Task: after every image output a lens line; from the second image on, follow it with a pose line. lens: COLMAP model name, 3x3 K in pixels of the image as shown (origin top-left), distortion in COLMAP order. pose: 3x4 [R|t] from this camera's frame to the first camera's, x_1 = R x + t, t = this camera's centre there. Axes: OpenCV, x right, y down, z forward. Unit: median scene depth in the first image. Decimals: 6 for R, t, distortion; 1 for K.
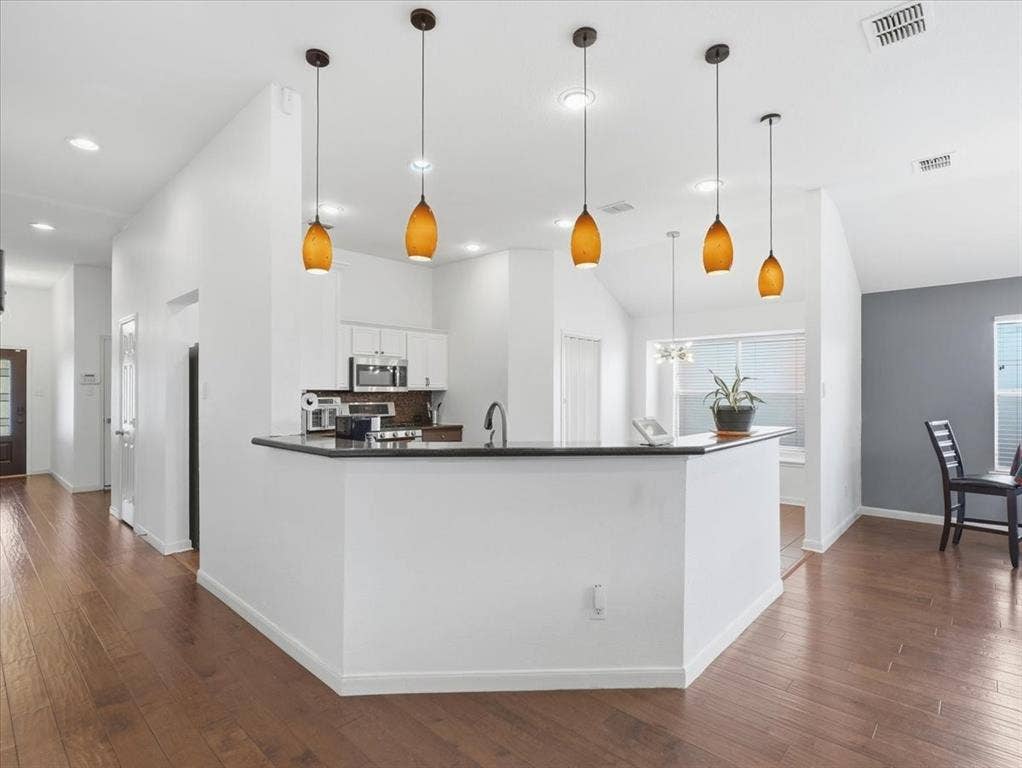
lens RADIAL K [[533.3, 0, 510.4], [0, 533.3, 389.3], [0, 0, 1]] dist [-0.003788, -0.000207]
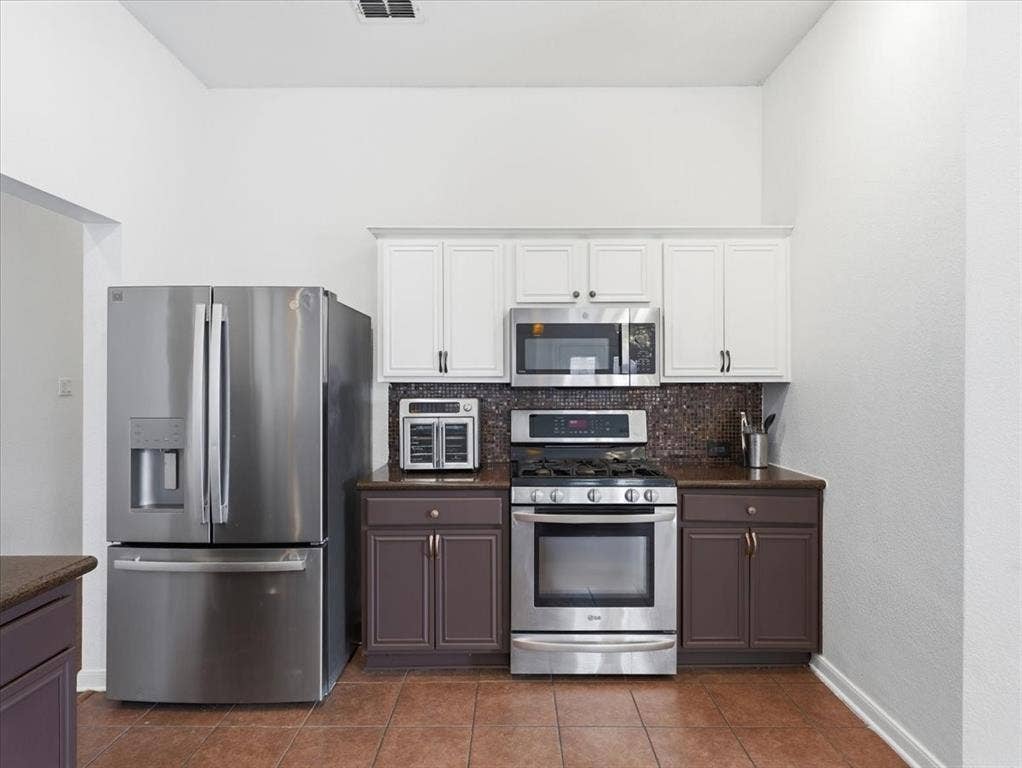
lens RADIAL K [[533.3, 0, 510.4], [0, 533.3, 389.3], [0, 0, 1]] dist [-0.003788, -0.000207]
pose [[0.685977, -0.004213, -0.727611, 0.023915], [0.004620, 0.999988, -0.001434, 0.007106], [0.727609, -0.002378, 0.685988, 0.633423]]
